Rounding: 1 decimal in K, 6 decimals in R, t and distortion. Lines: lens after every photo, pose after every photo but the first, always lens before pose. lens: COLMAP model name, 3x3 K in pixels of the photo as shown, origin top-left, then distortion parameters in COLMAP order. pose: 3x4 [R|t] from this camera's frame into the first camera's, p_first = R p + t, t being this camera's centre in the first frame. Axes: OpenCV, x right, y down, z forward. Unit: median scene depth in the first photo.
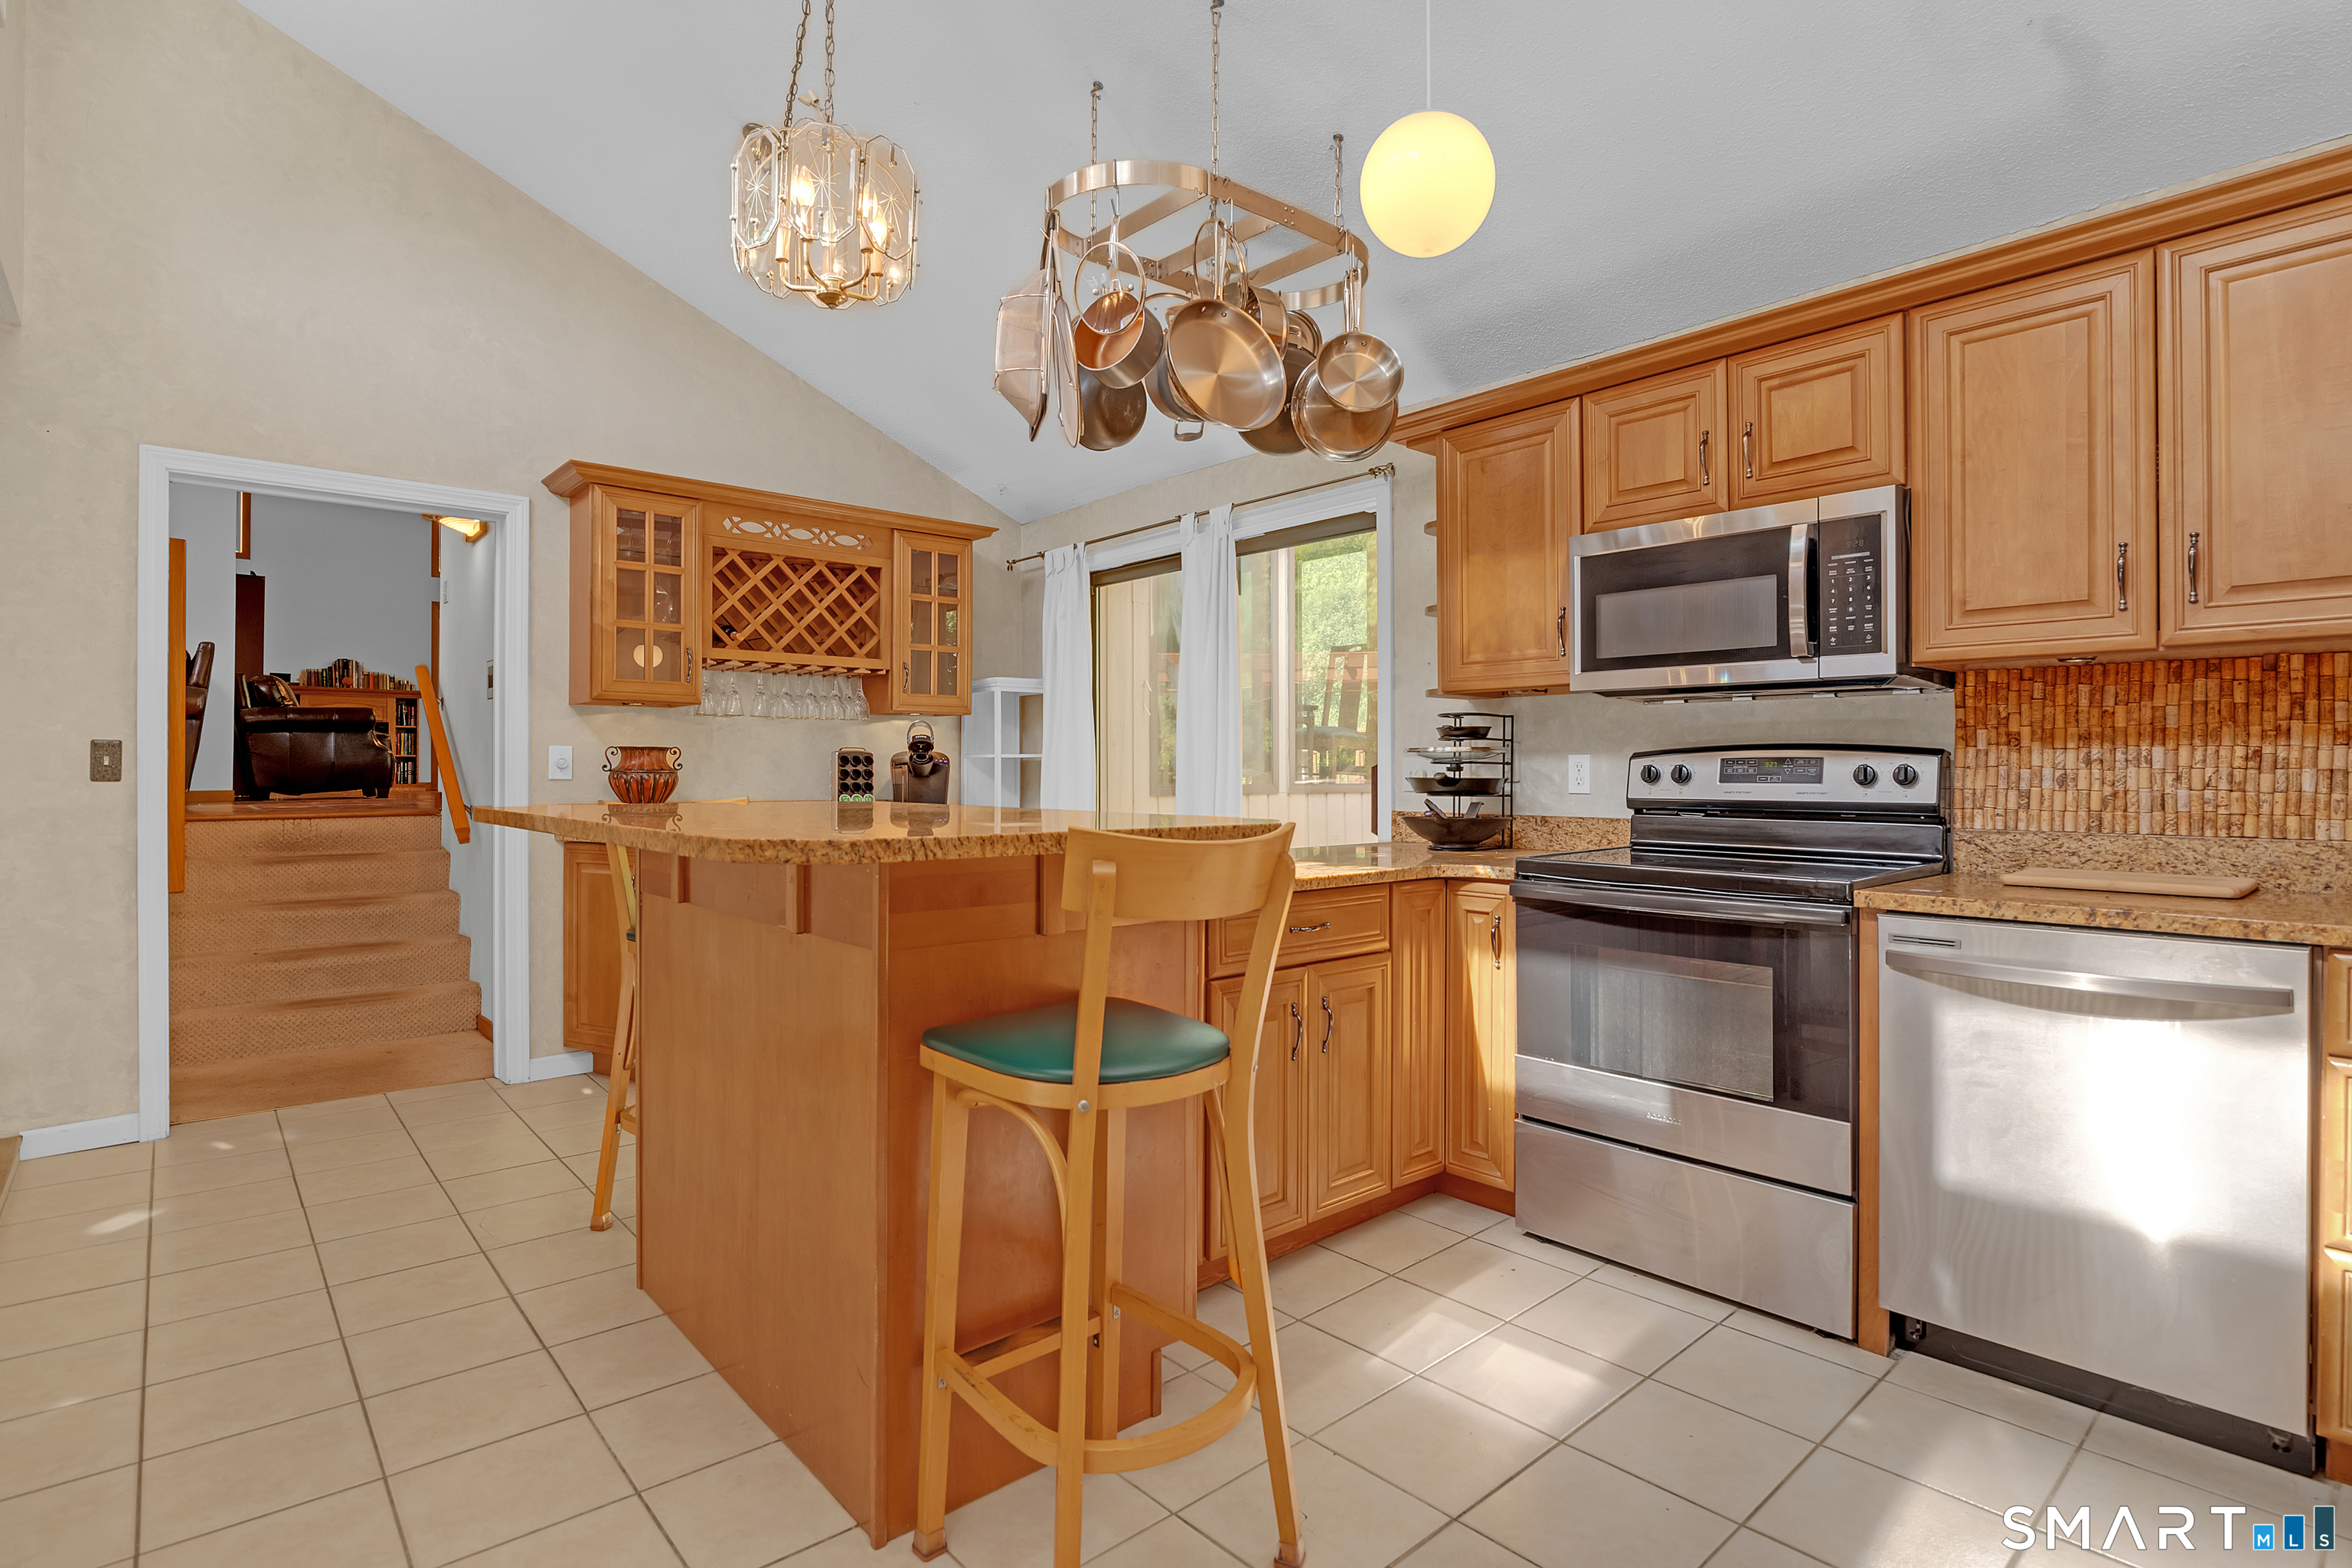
lens RADIAL K [[1178.7, 0, 1200.0], [0, 1178.7, 772.8], [0, 0, 1]] dist [-0.002156, 0.000153]
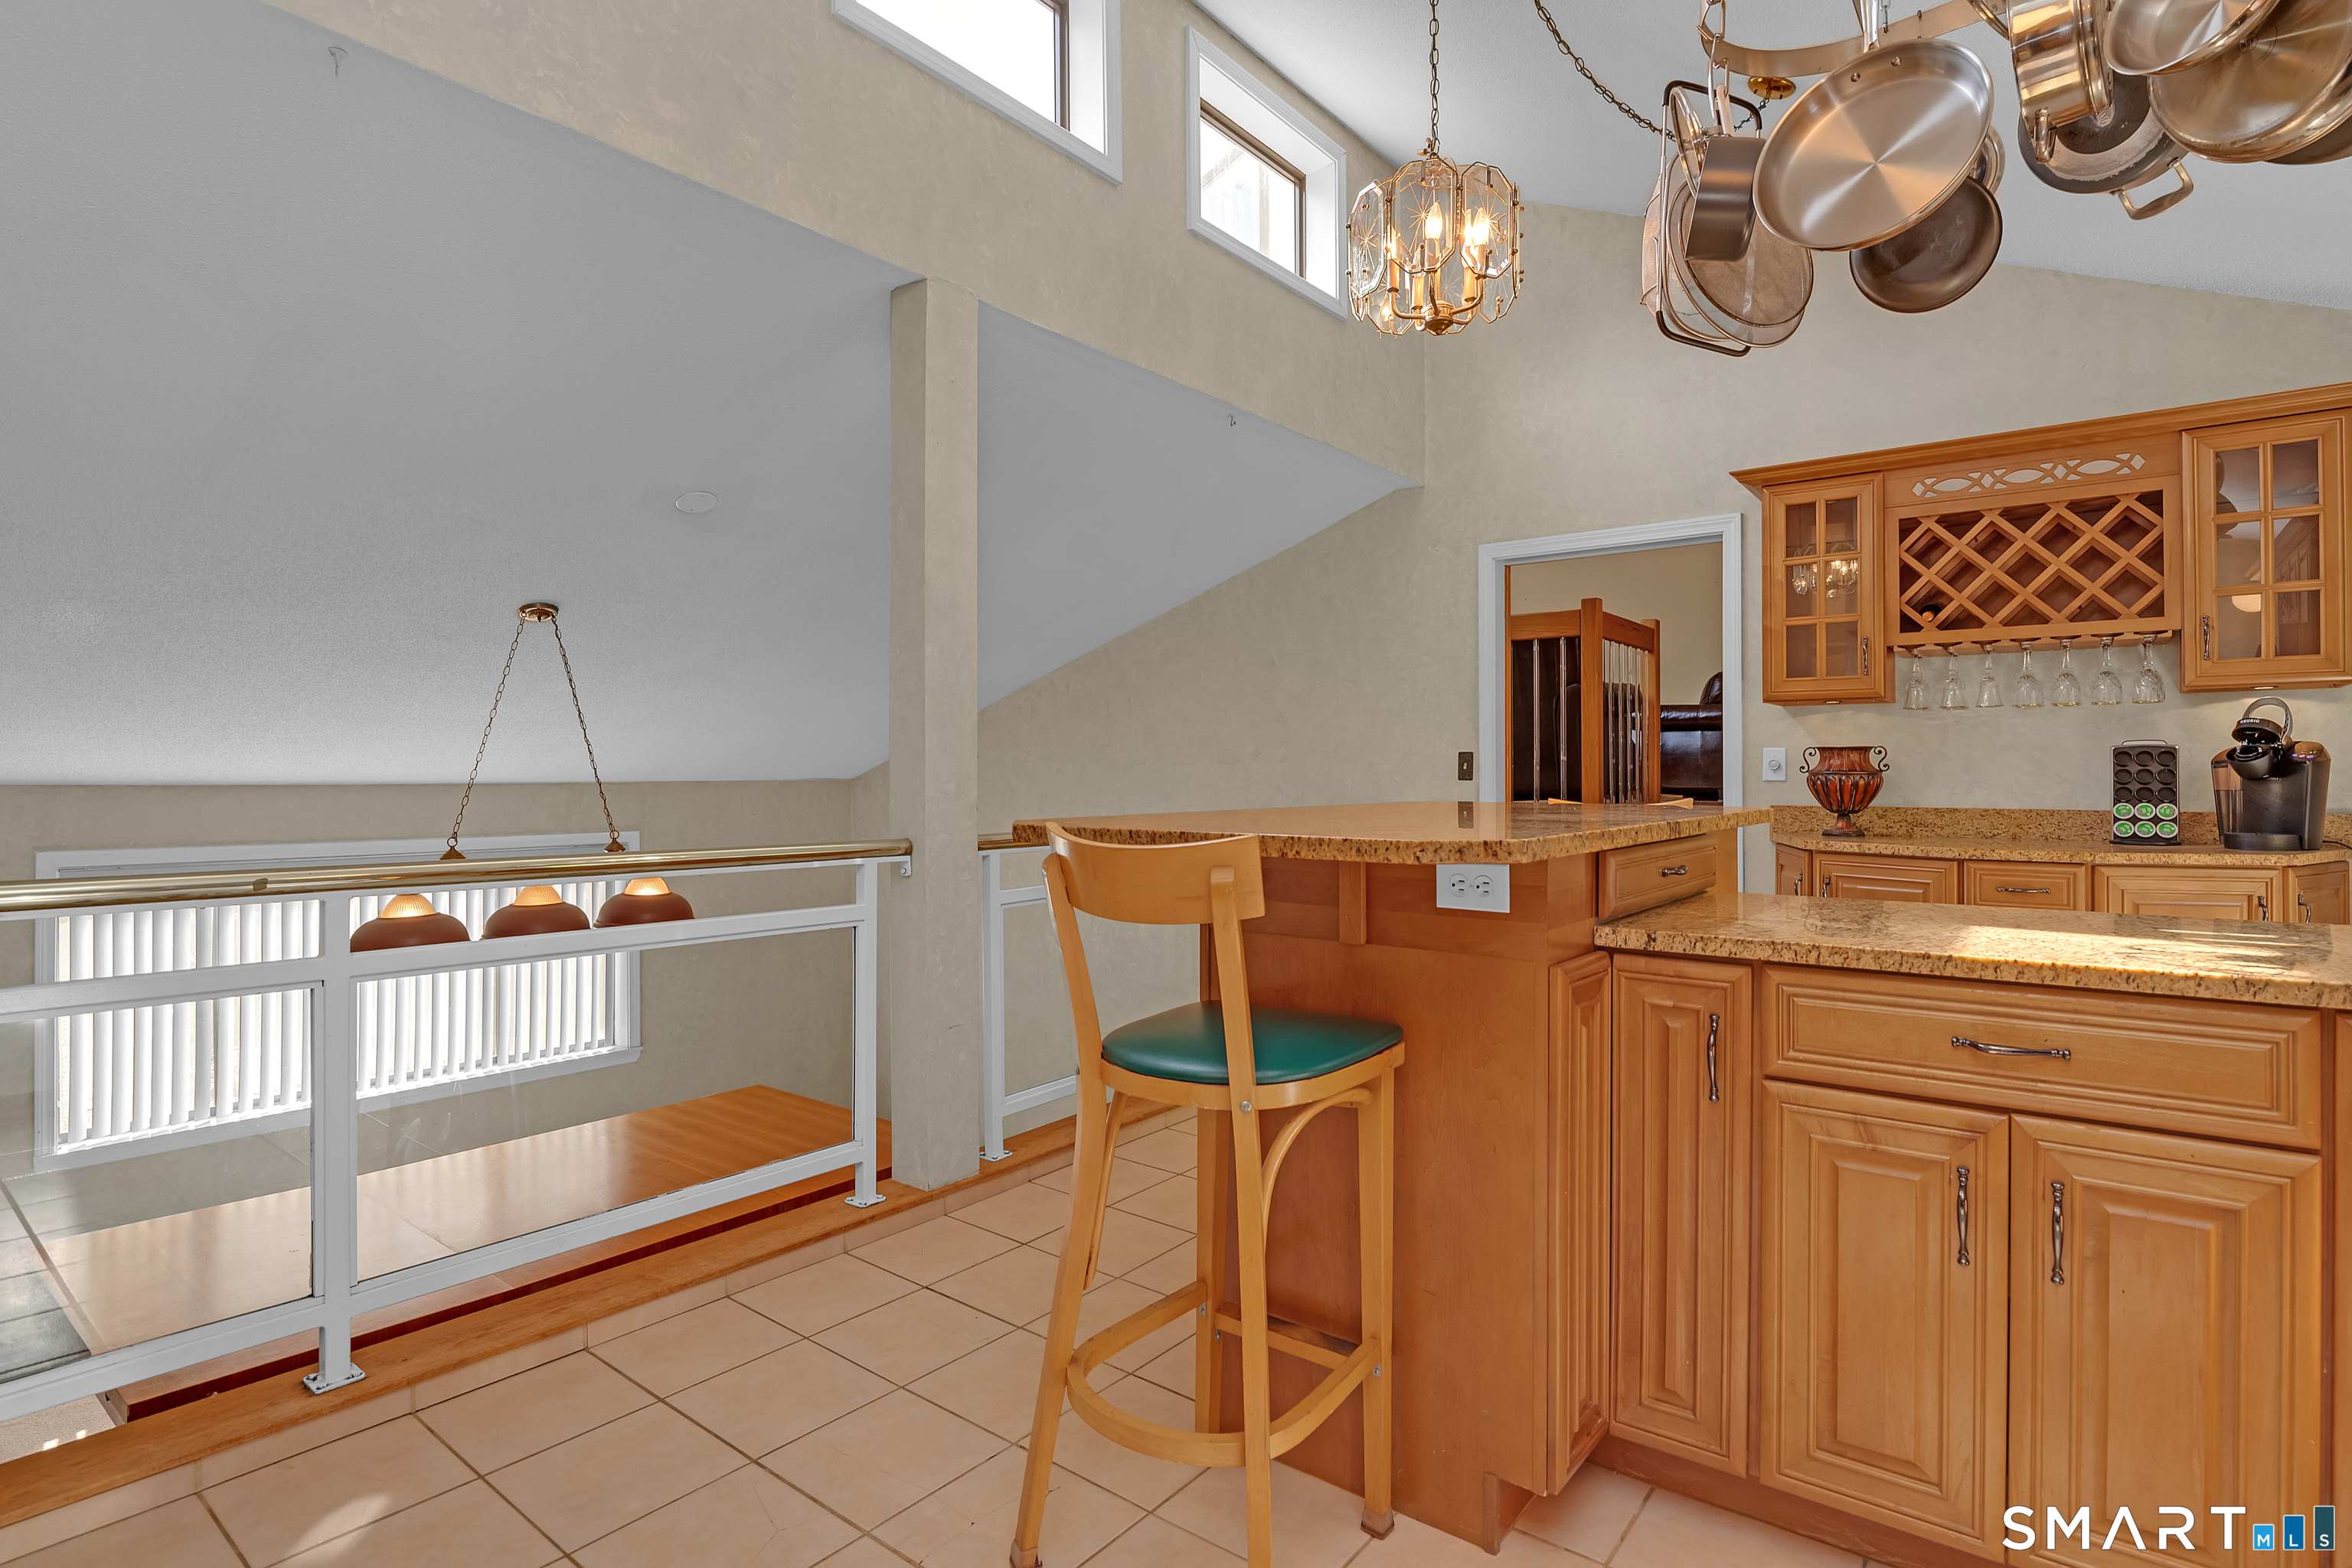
lens RADIAL K [[1178.7, 0, 1200.0], [0, 1178.7, 772.8], [0, 0, 1]] dist [-0.002156, 0.000153]
pose [[0.190712, -0.001737, -0.981644, 0.351111], [-0.001497, 0.999997, -0.002060, 0.001467], [0.981645, 0.001862, 0.190709, 0.309108]]
